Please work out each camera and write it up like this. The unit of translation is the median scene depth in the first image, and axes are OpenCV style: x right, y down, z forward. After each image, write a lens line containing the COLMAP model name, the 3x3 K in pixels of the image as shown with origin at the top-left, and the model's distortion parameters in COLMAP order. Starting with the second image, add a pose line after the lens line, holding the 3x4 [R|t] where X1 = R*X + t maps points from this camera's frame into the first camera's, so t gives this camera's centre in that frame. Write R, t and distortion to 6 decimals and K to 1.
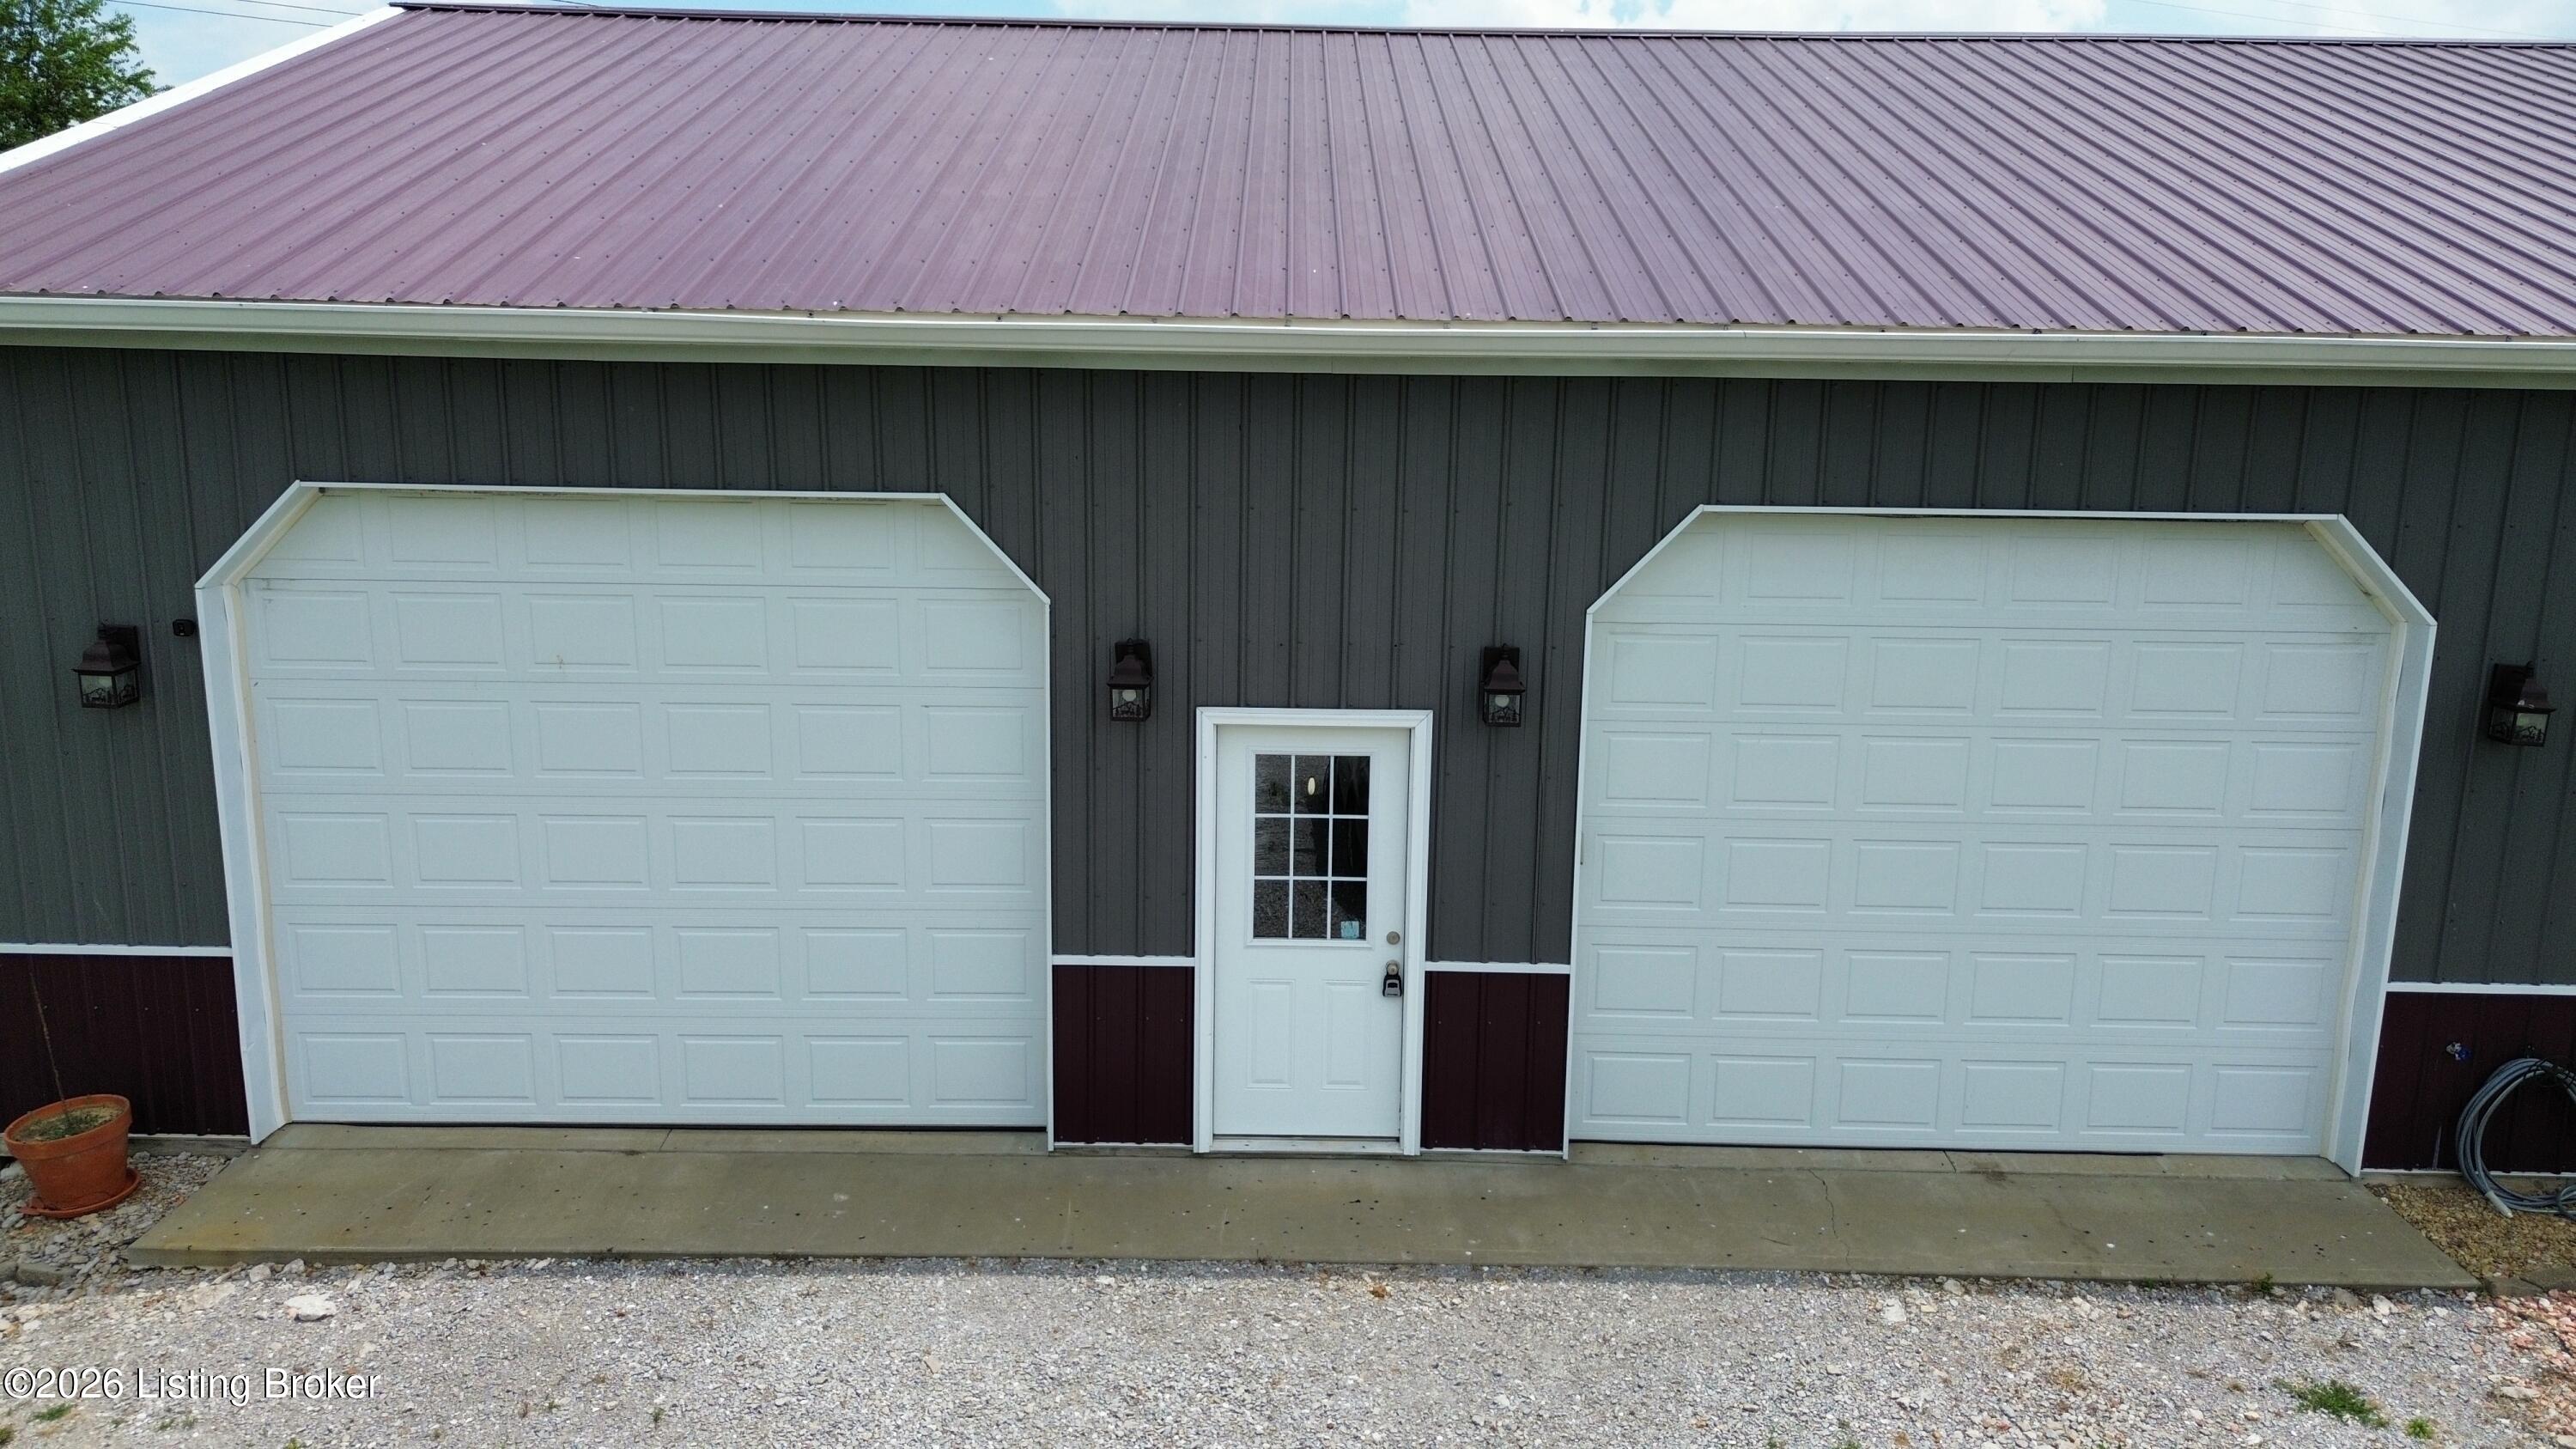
lens RADIAL K [[1829.9, 0, 1323.6], [0, 1829.9, 706.9], [0, 0, 1]] dist [0.066978, -0.062117]
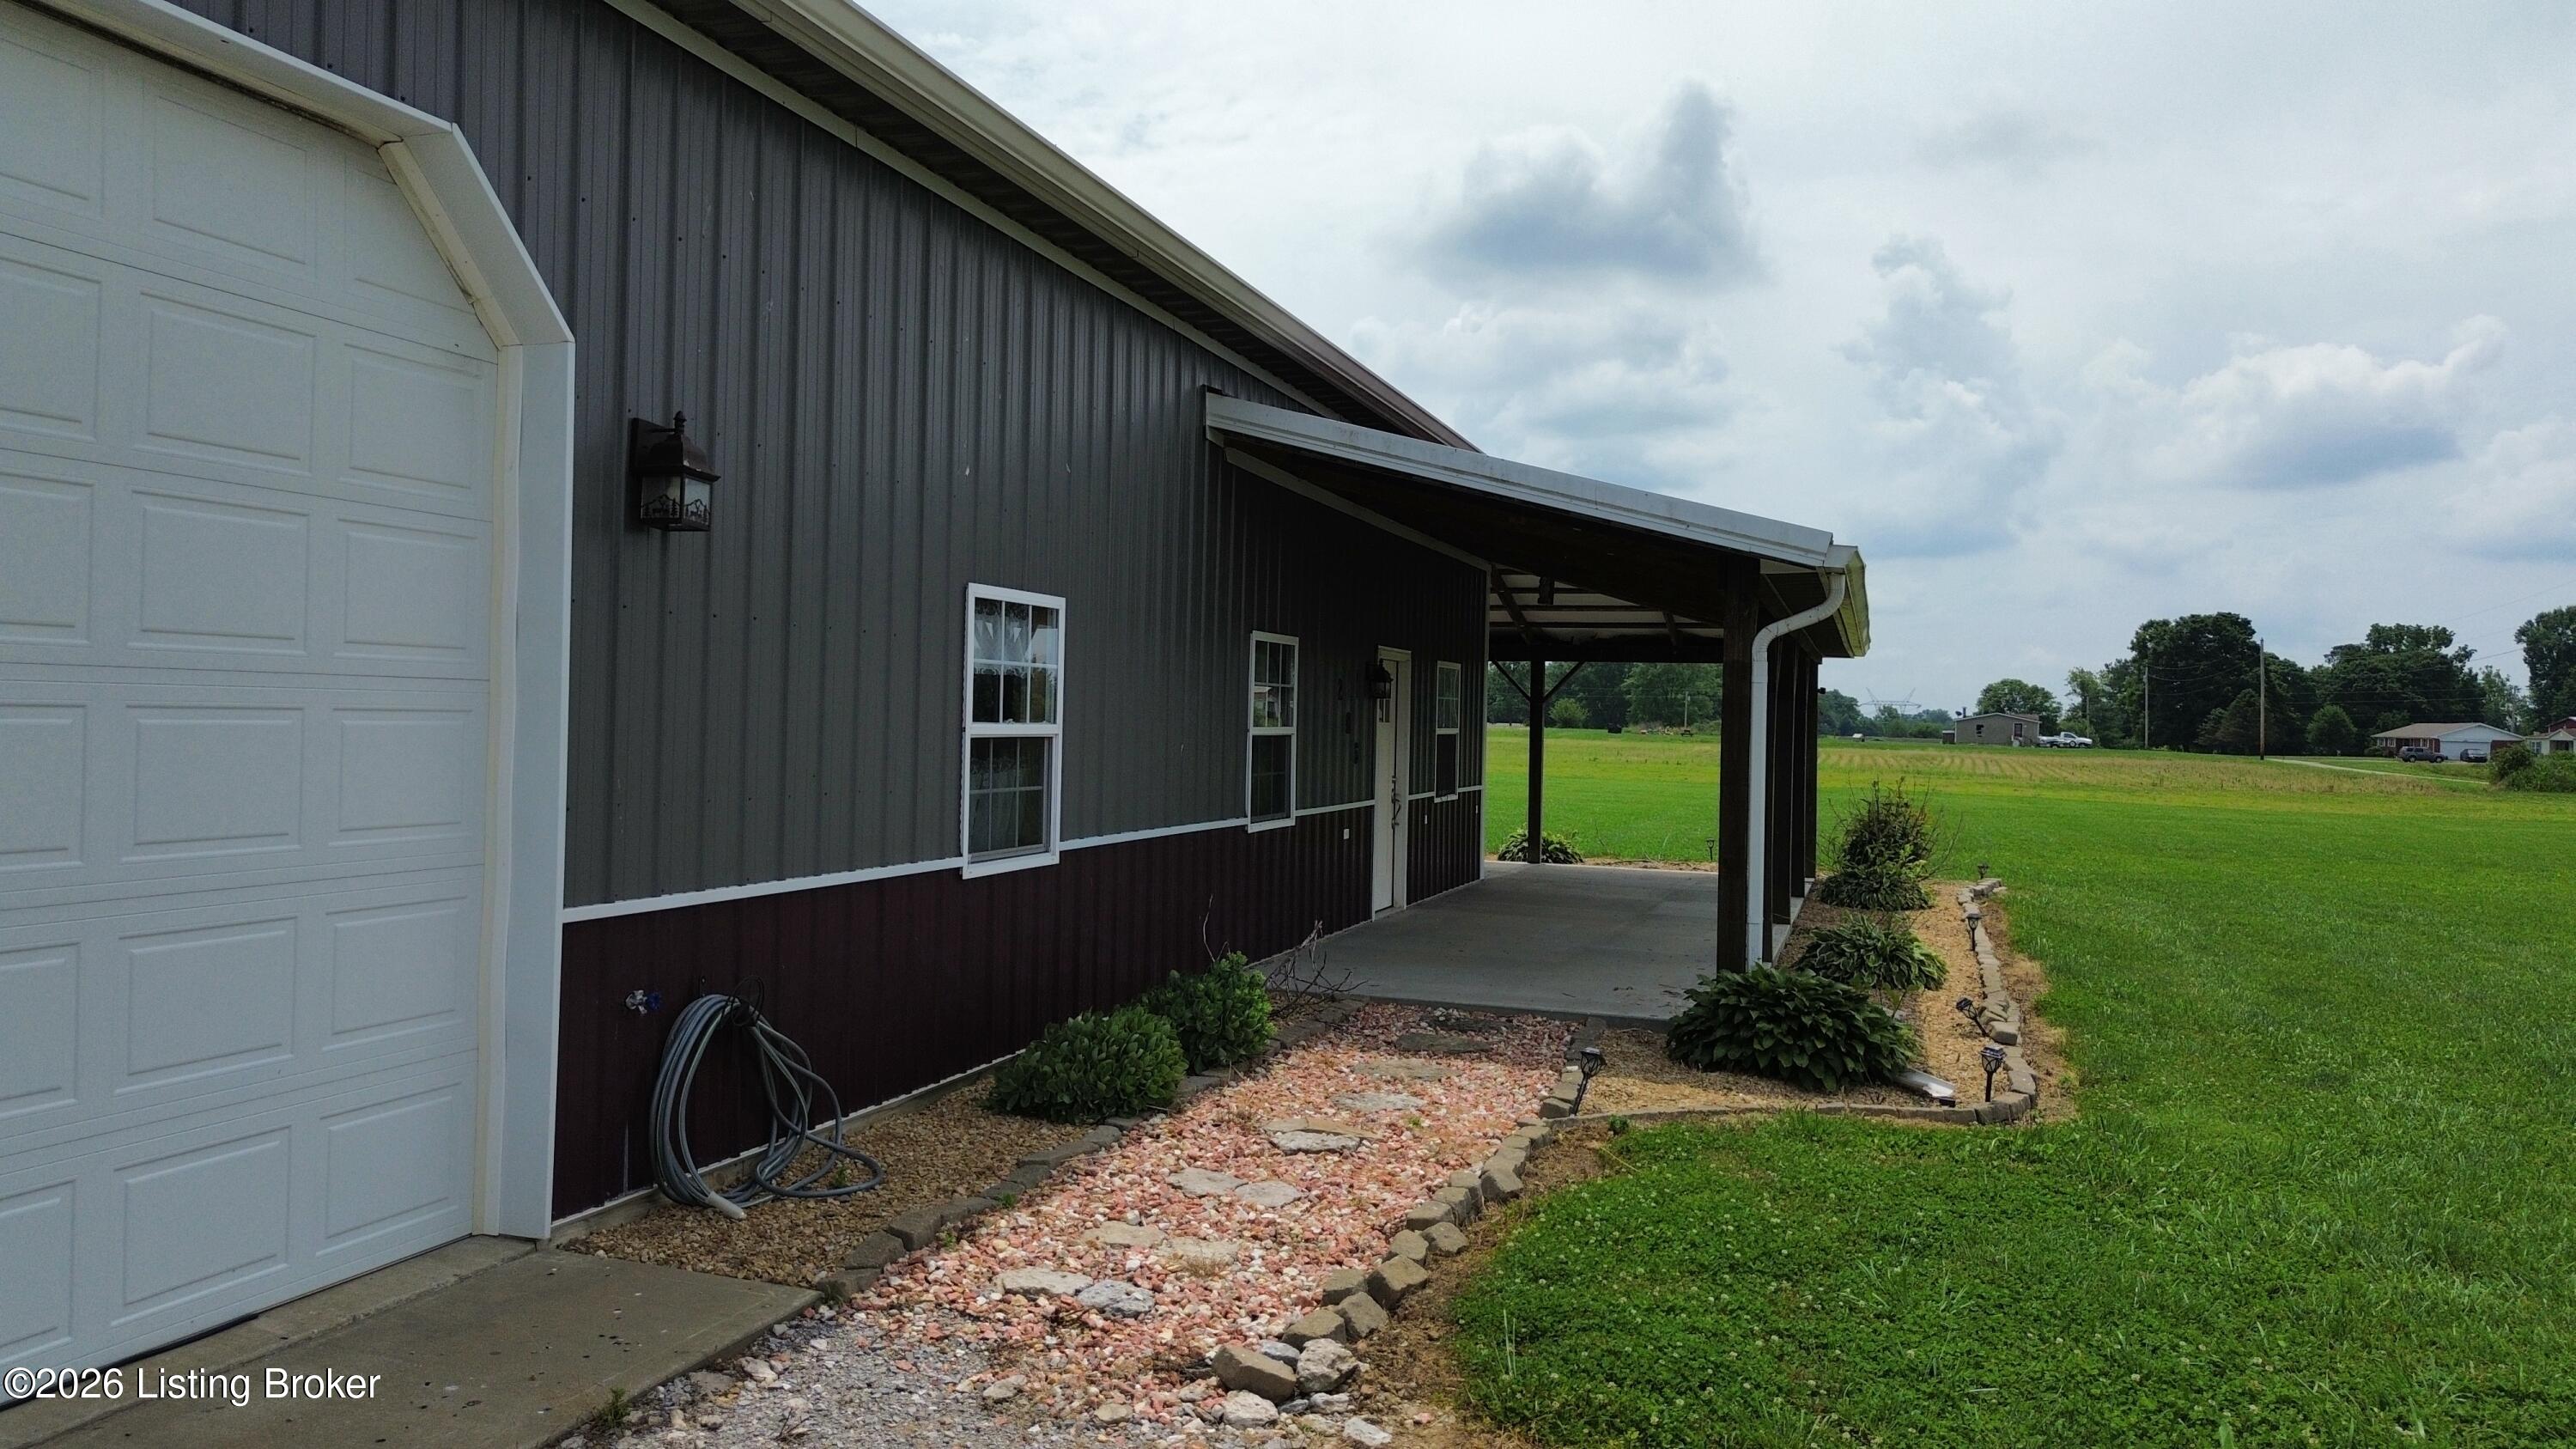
lens RADIAL K [[1829.9, 0, 1275.4], [0, 1829.9, 718.8], [0, 0, 1]] dist [0.066978, -0.062117]
pose [[0.316310, -0.012589, 0.948572, 0.051306], [0.164095, 0.985565, -0.041639, 0.152866], [-0.934356, 0.168827, 0.313810, 0.570805]]
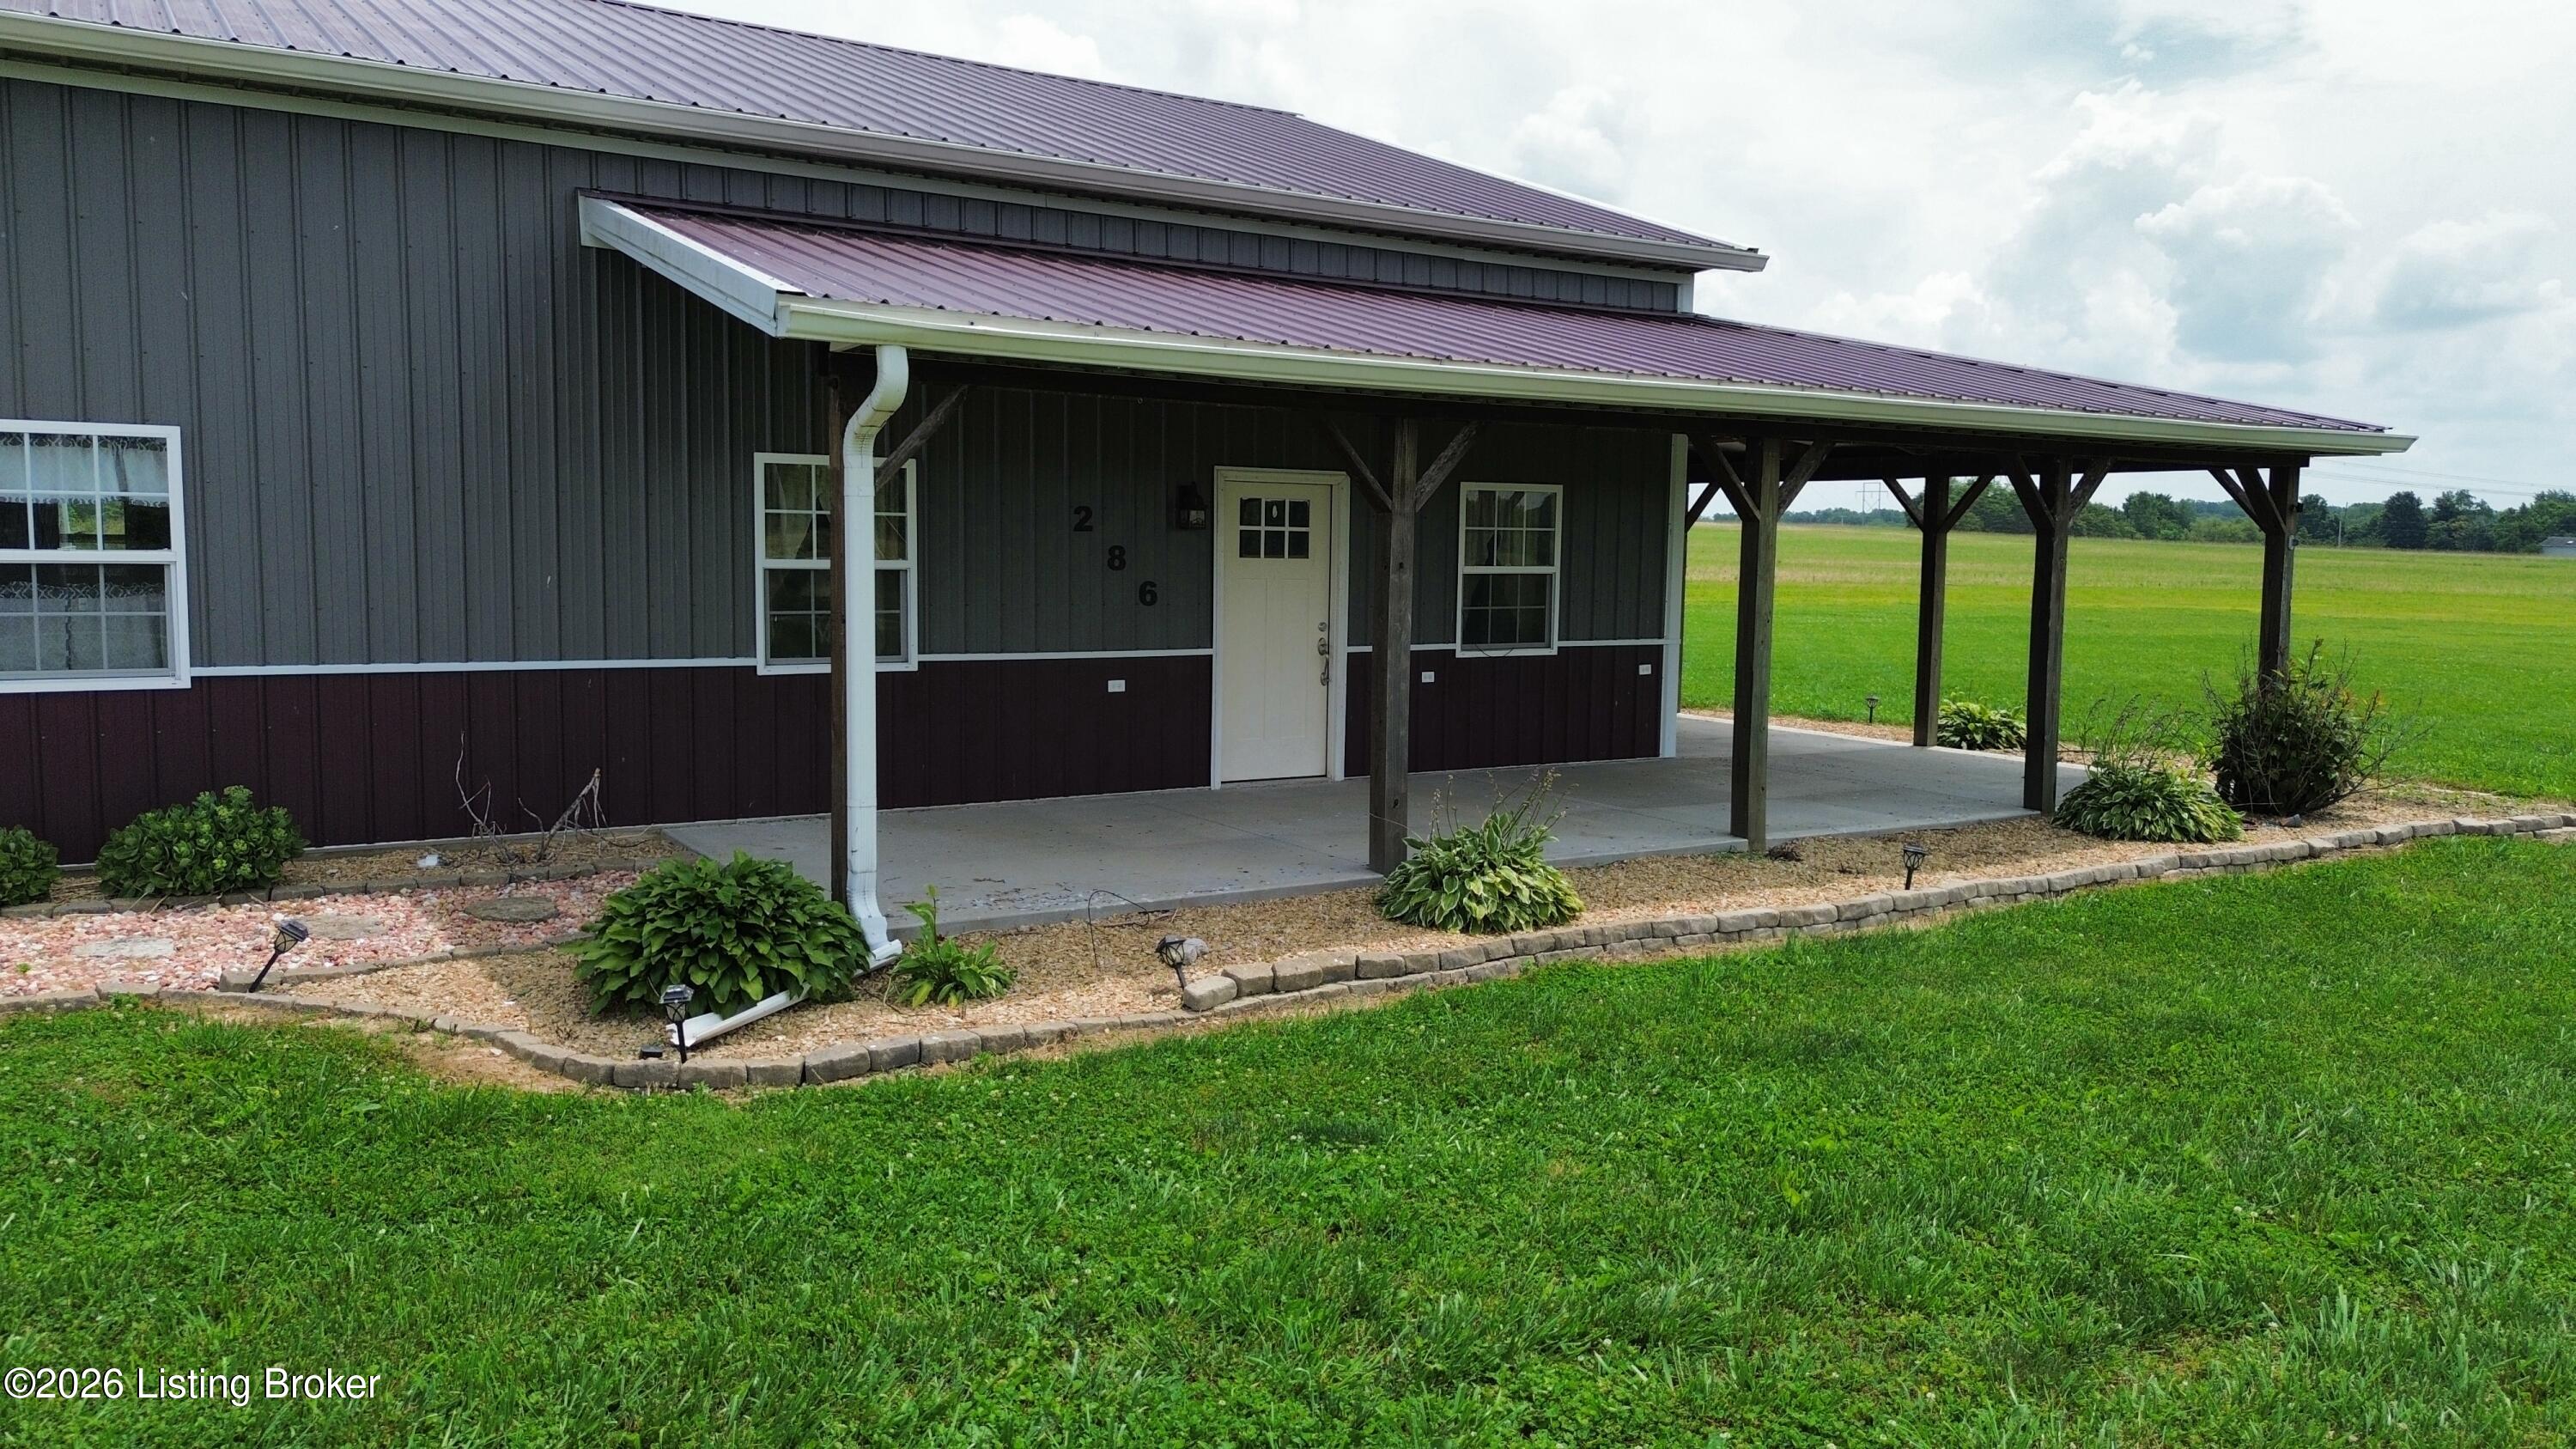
lens RADIAL K [[1829.9, 0, 1283.4], [0, 1829.9, 732.0], [0, 0, 1]] dist [0.066978, -0.062117]
pose [[0.849098, -0.060176, 0.524796, 0.947636], [0.095425, 0.994619, -0.040346, 0.297396], [-0.519544, 0.084337, 0.850271, -0.210231]]
